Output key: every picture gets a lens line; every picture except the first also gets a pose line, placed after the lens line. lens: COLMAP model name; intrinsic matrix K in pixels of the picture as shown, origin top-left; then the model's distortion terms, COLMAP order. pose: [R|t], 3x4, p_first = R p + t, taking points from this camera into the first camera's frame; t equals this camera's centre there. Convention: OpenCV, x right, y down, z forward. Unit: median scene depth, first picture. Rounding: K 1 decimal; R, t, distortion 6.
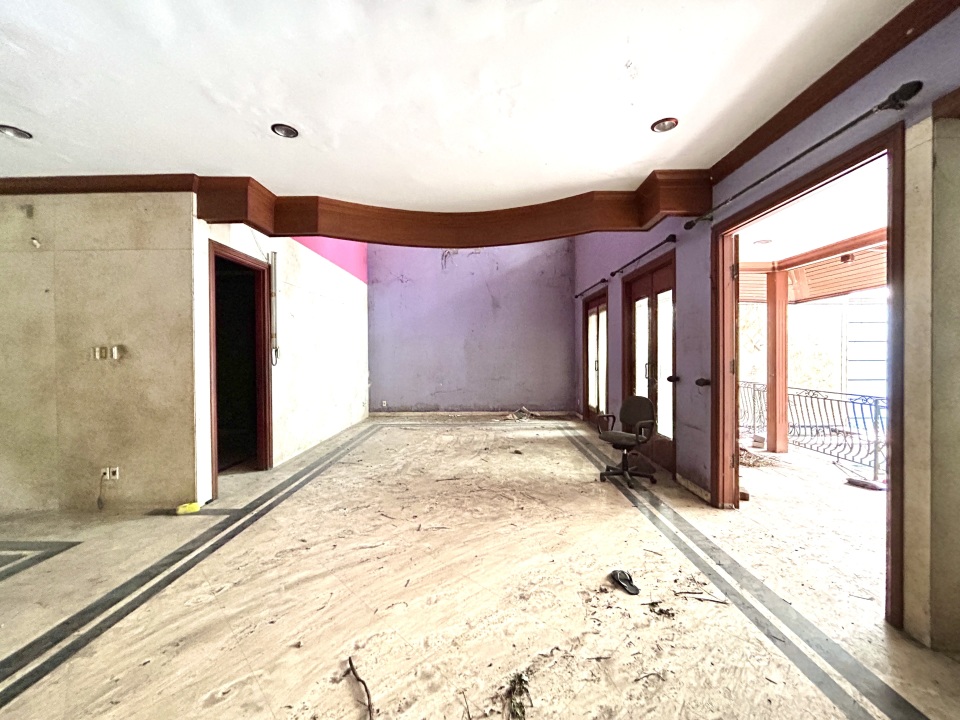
lens RADIAL K [[389.3, 0, 476.0], [0, 389.3, 357.5], [0, 0, 1]] dist [-0.000979, 0.000345]
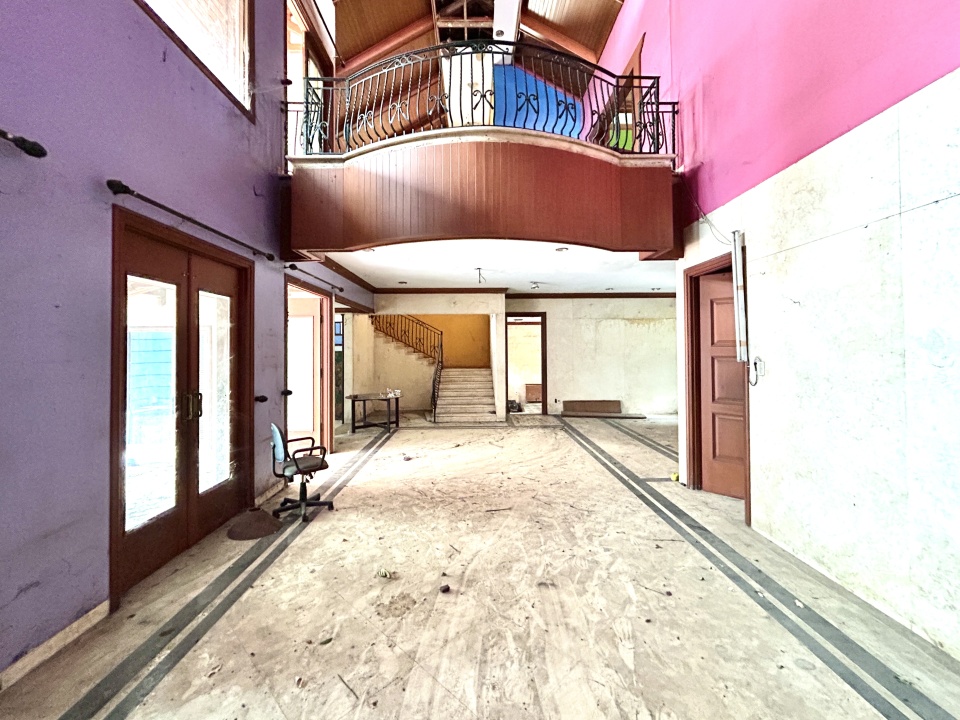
lens RADIAL K [[389.3, 0, 478.7], [0, 389.3, 351.8], [0, 0, 1]] dist [-0.000979, 0.000345]
pose [[-0.999341, 0.013128, -0.033845, 0.000505], [0.012792, 0.999867, 0.010110, -0.071287], [0.033974, 0.009670, -0.999376, 2.210581]]
